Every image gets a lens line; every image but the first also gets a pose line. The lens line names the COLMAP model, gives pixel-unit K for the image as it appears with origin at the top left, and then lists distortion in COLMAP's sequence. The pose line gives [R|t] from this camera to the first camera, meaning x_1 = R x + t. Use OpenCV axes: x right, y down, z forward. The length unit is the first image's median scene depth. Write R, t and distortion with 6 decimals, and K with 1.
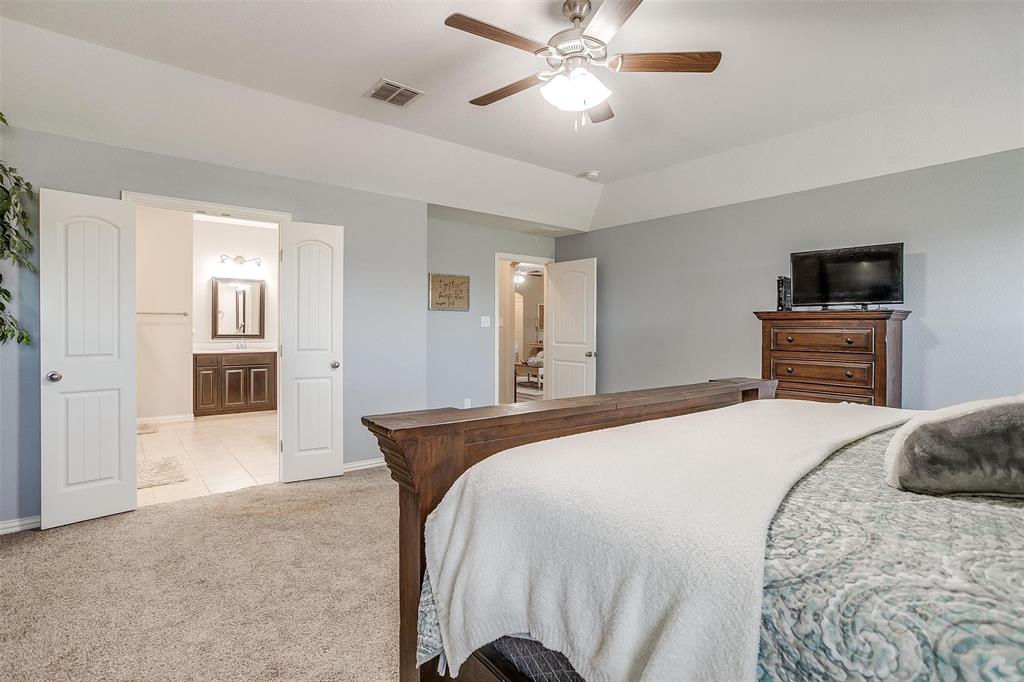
lens RADIAL K [[505.2, 0, 513.7], [0, 505.2, 333.2], [0, 0, 1]] dist [-0.054646, 0.029406]
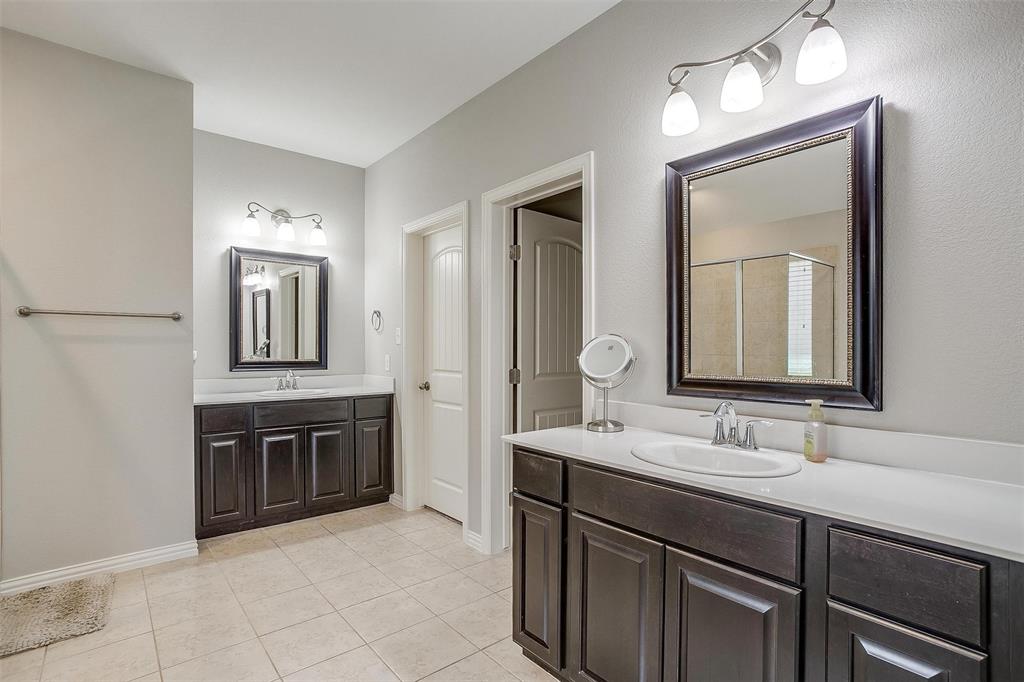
lens RADIAL K [[499.0, 0, 510.4], [0, 499.0, 350.6], [0, 0, 1]] dist [-0.060160, 0.029914]
pose [[0.999671, -0.008240, 0.024302, -0.344371], [0.008430, 0.999934, -0.007751, -0.002365], [-0.024236, 0.007954, 0.999675, 0.511807]]
